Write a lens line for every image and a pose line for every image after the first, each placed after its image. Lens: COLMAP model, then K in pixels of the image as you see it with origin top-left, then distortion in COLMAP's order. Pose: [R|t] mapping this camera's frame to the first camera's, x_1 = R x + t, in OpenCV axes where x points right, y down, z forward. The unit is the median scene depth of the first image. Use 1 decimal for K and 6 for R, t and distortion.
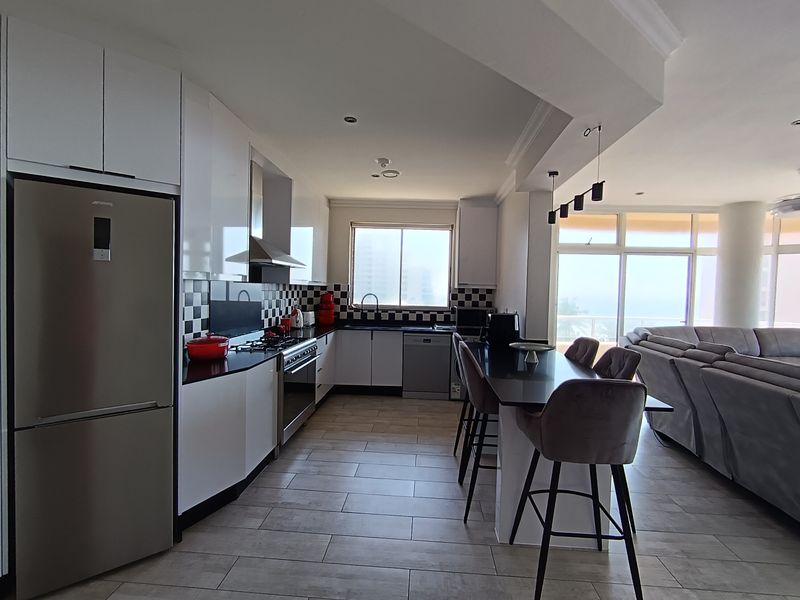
lens RADIAL K [[382.1, 0, 400.9], [0, 382.1, 297.8], [0, 0, 1]] dist [-0.009814, 0.001972]
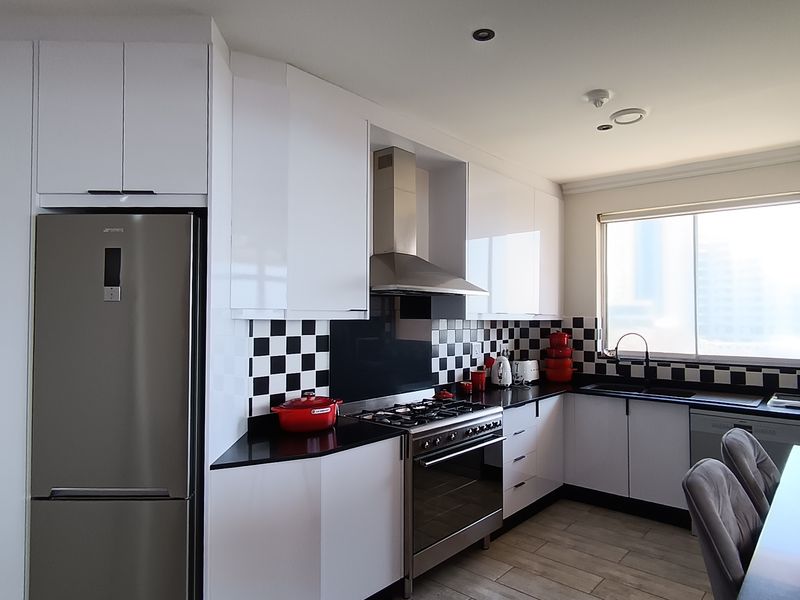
lens RADIAL K [[506.5, 0, 399.6], [0, 506.5, 302.8], [0, 0, 1]] dist [0.000808, -0.004857]
pose [[0.786110, -0.036369, -0.617015, 0.127708], [-0.000291, 0.998245, -0.059211, -0.011449], [0.618086, 0.046726, 0.784720, 0.196626]]
